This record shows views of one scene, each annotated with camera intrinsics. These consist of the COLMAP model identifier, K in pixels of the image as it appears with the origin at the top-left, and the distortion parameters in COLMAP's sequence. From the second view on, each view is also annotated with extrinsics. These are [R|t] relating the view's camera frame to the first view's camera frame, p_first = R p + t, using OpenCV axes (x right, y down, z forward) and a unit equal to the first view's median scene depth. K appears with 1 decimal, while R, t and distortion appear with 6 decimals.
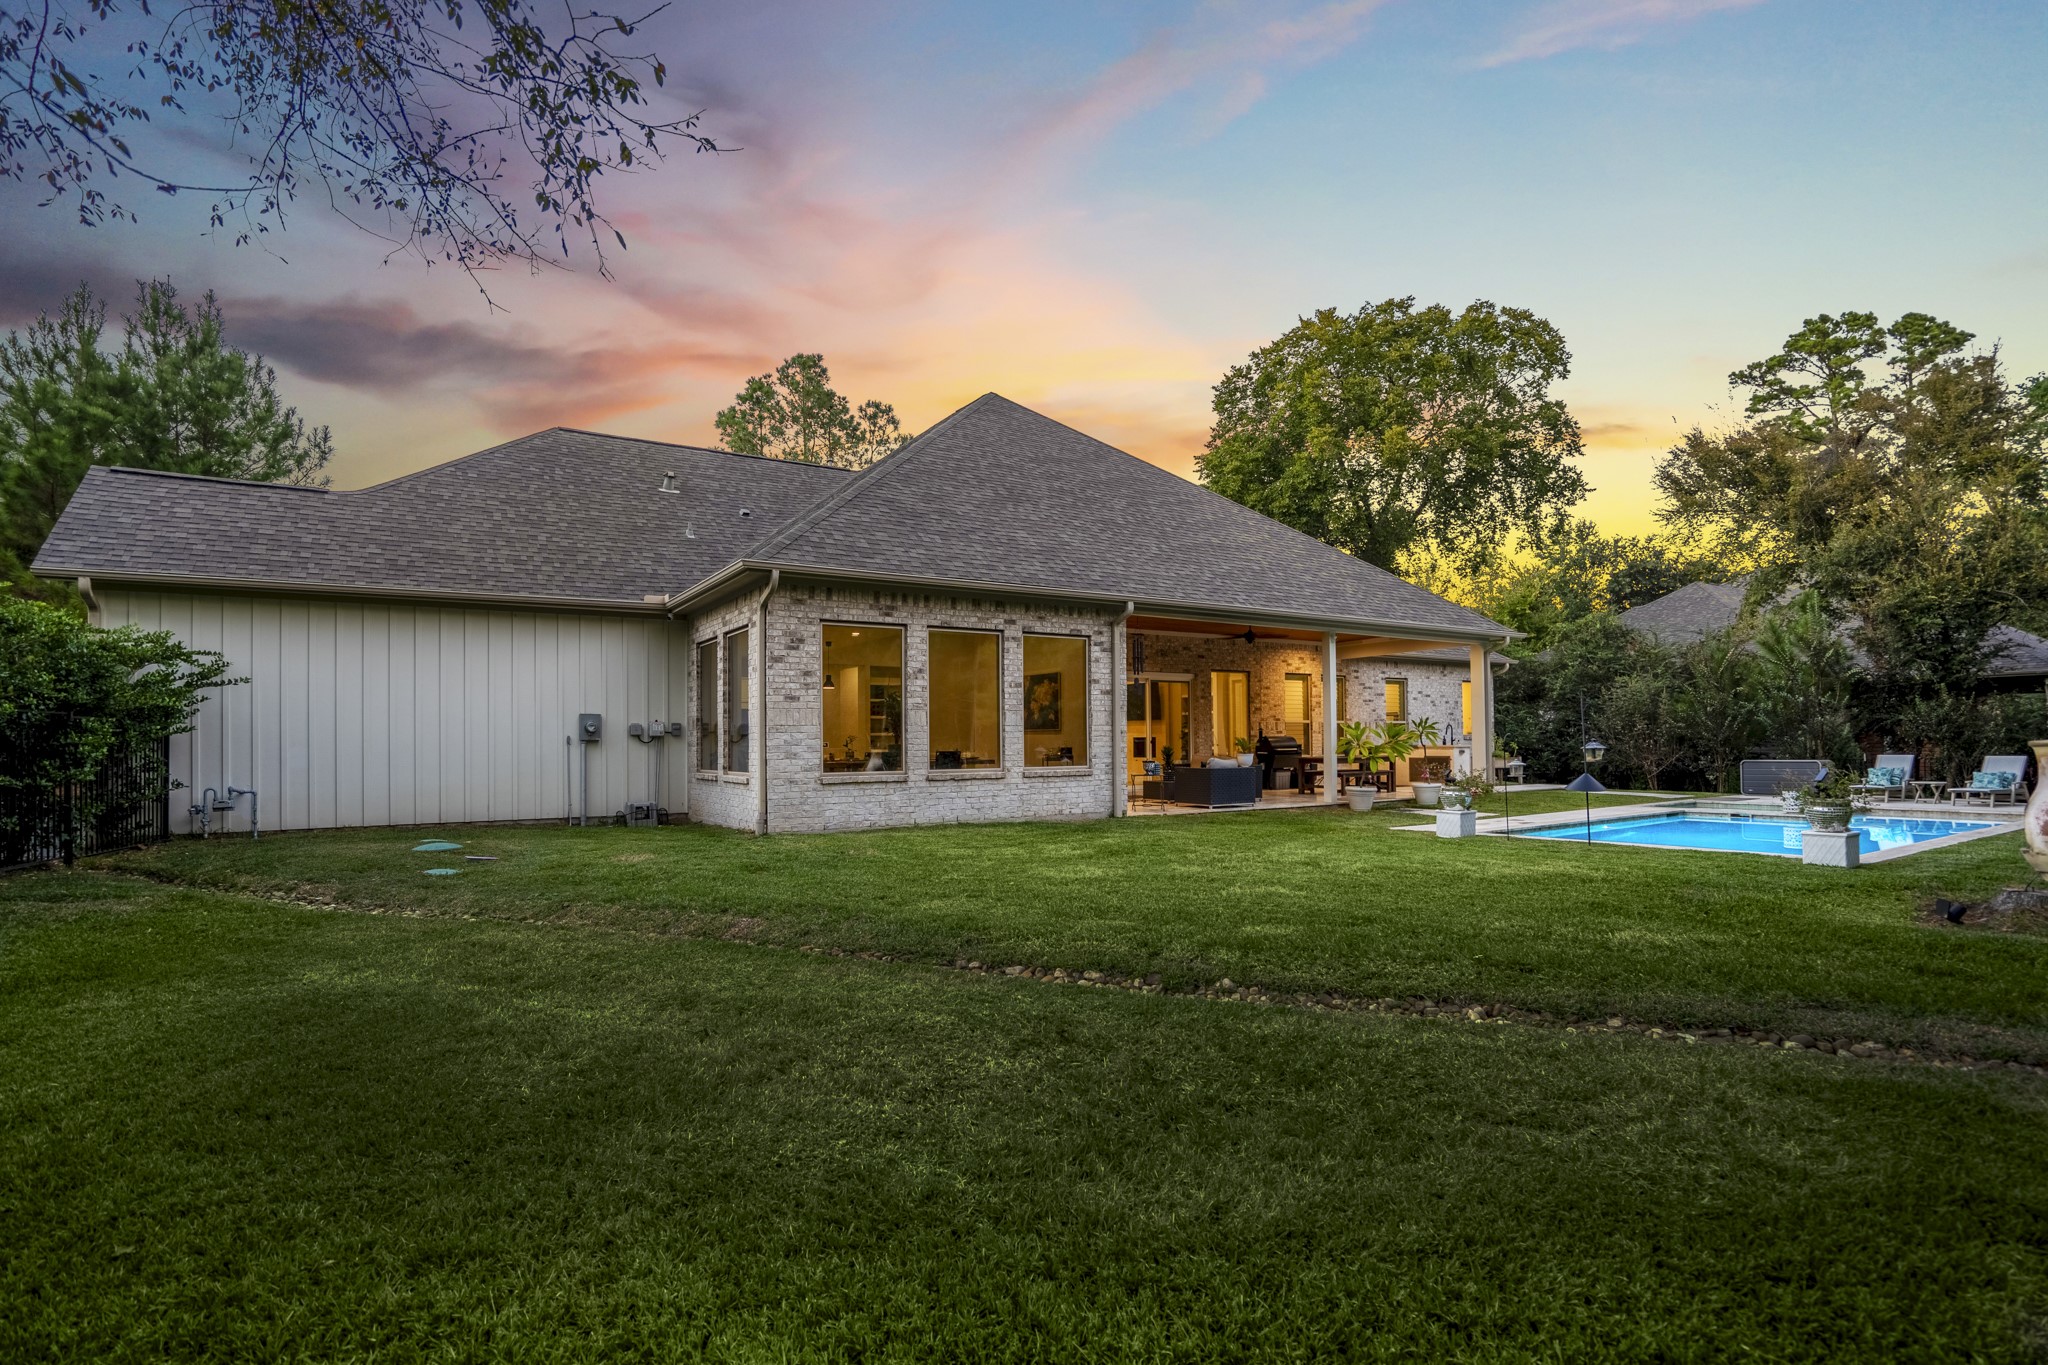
lens RADIAL K [[961.0, 0, 1027.9], [0, 961.0, 720.5], [0, 0, 1]] dist [-0.049170, 0.023326]
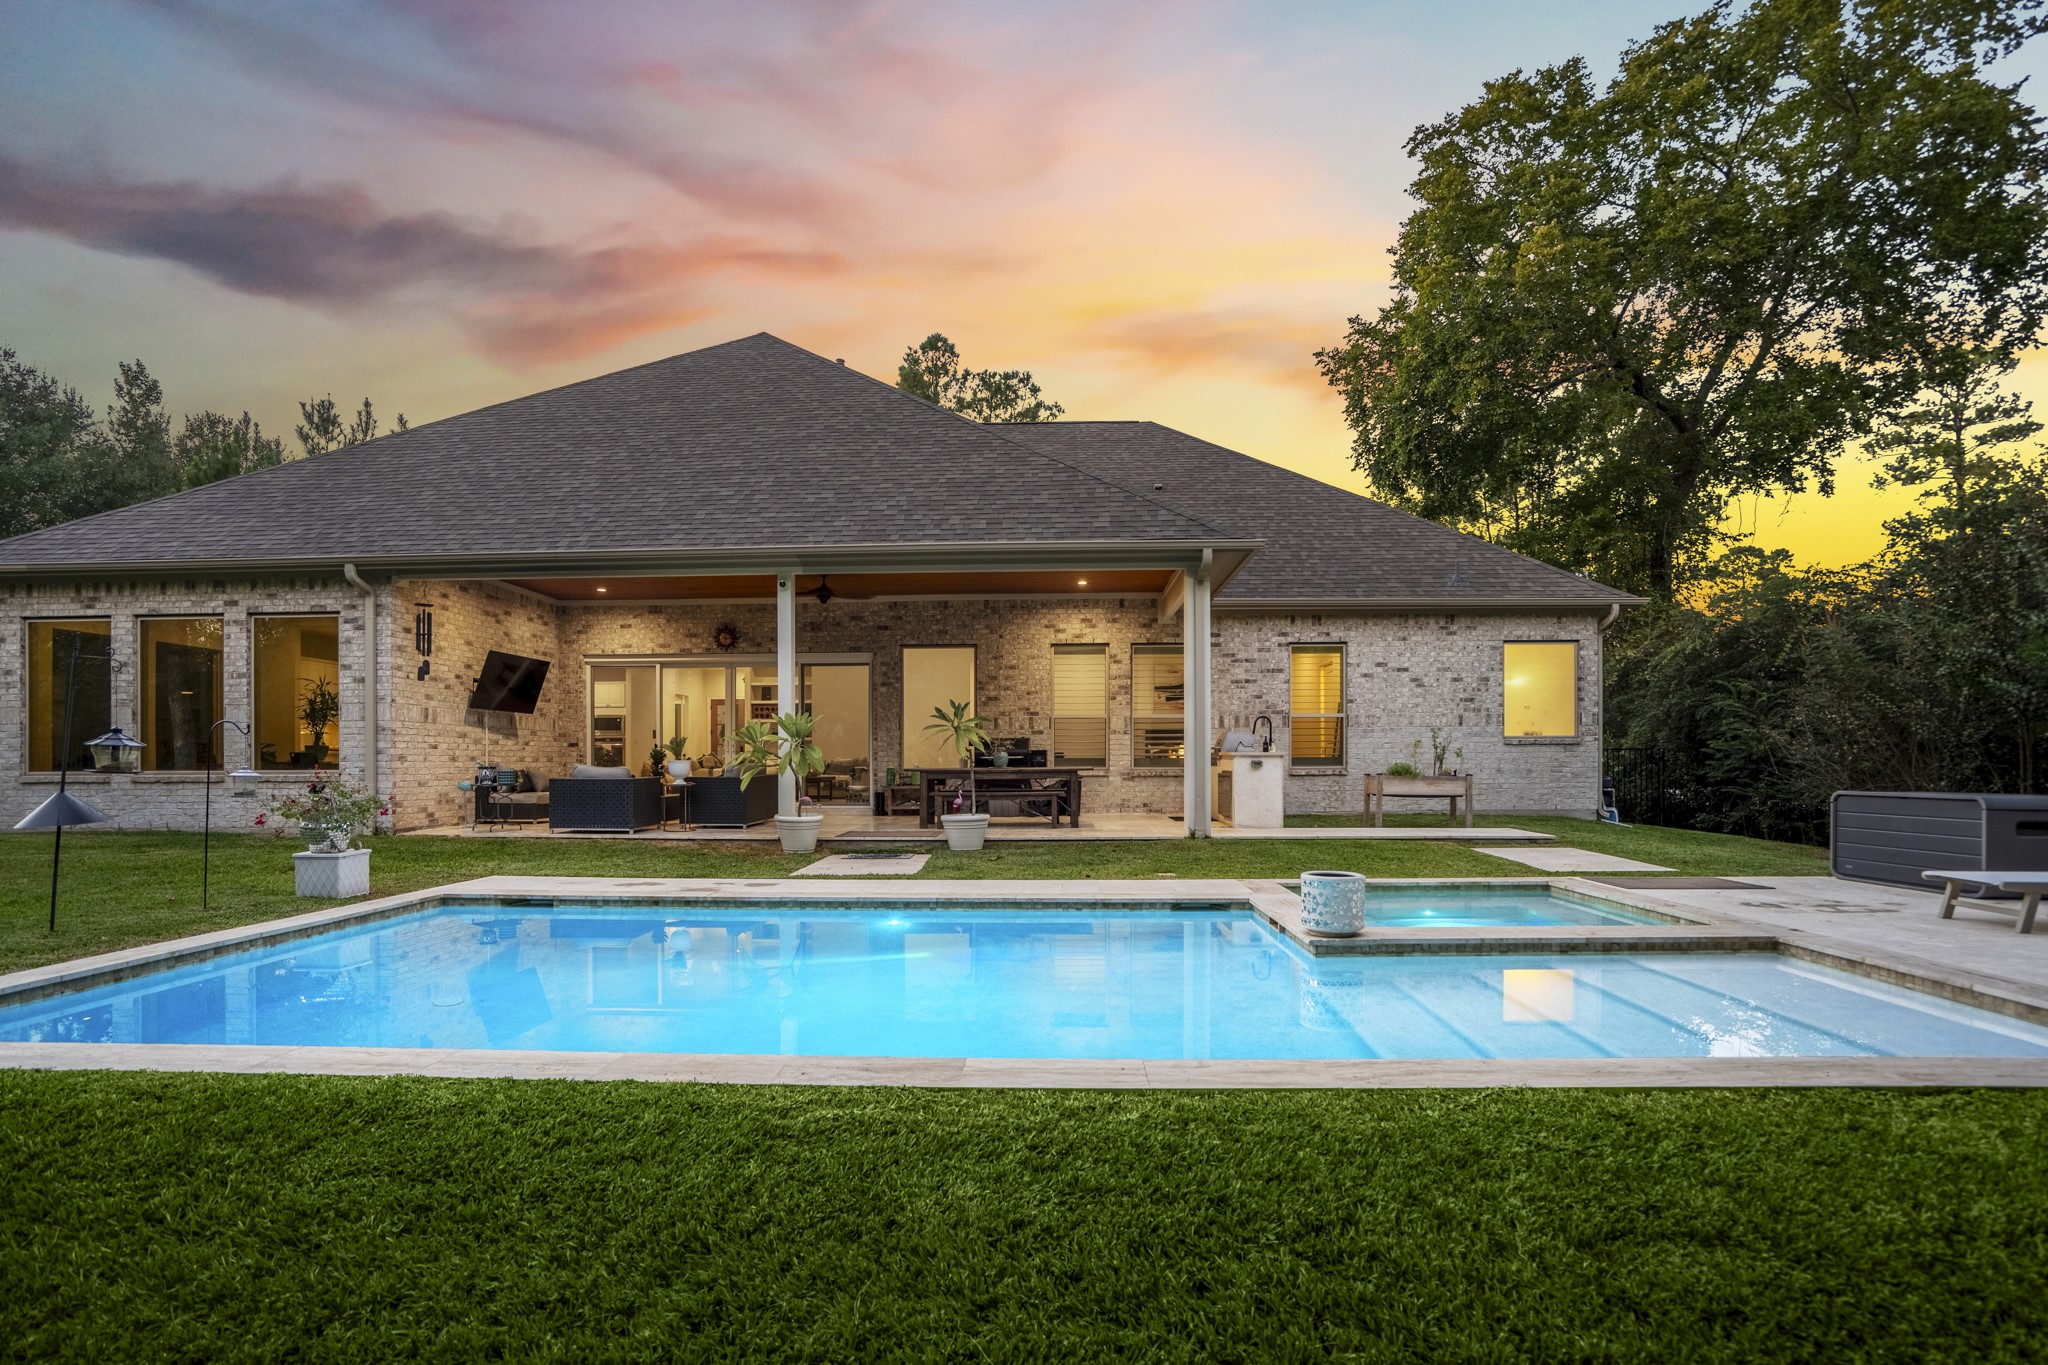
lens RADIAL K [[981.3, 0, 1010.7], [0, 981.3, 762.6], [0, 0, 1]] dist [-0.059715, 0.021663]
pose [[0.819894, 0.009104, -0.572443, 0.669909], [0.007935, 0.999597, 0.027263, 0.014971], [0.572460, -0.026895, 0.819491, 0.442686]]
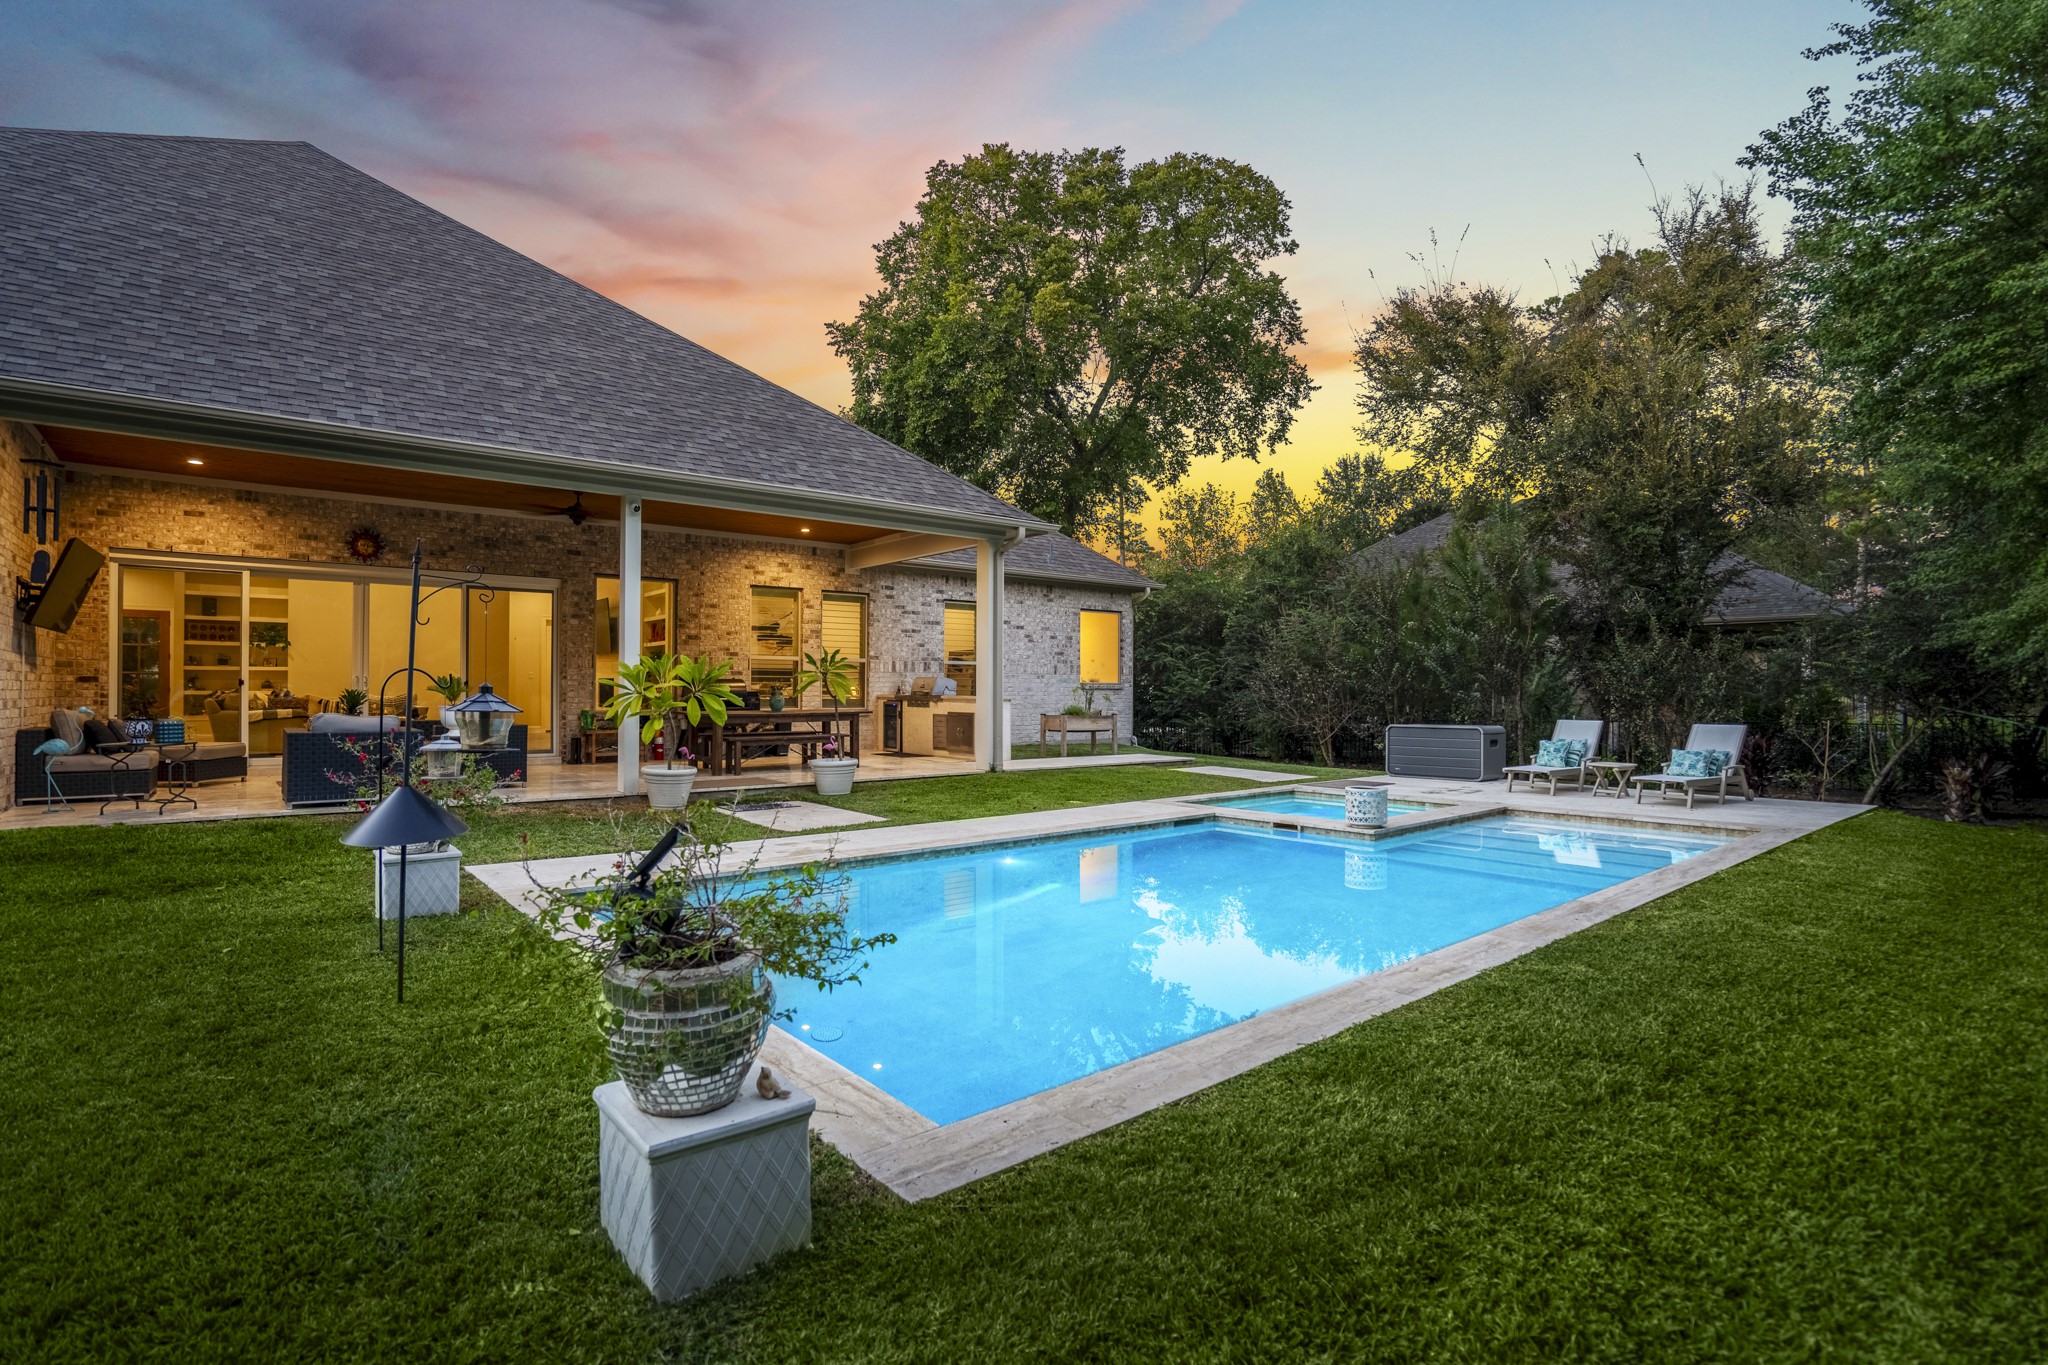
lens RADIAL K [[968.9, 0, 1002.3], [0, 968.9, 680.0], [0, 0, 1]] dist [-0.050564, 0.024510]
pose [[0.993624, 0.015073, 0.111734, 0.387446], [-0.016587, 0.999783, 0.012636, 0.005493], [-0.111519, -0.014409, 0.993658, 0.326863]]
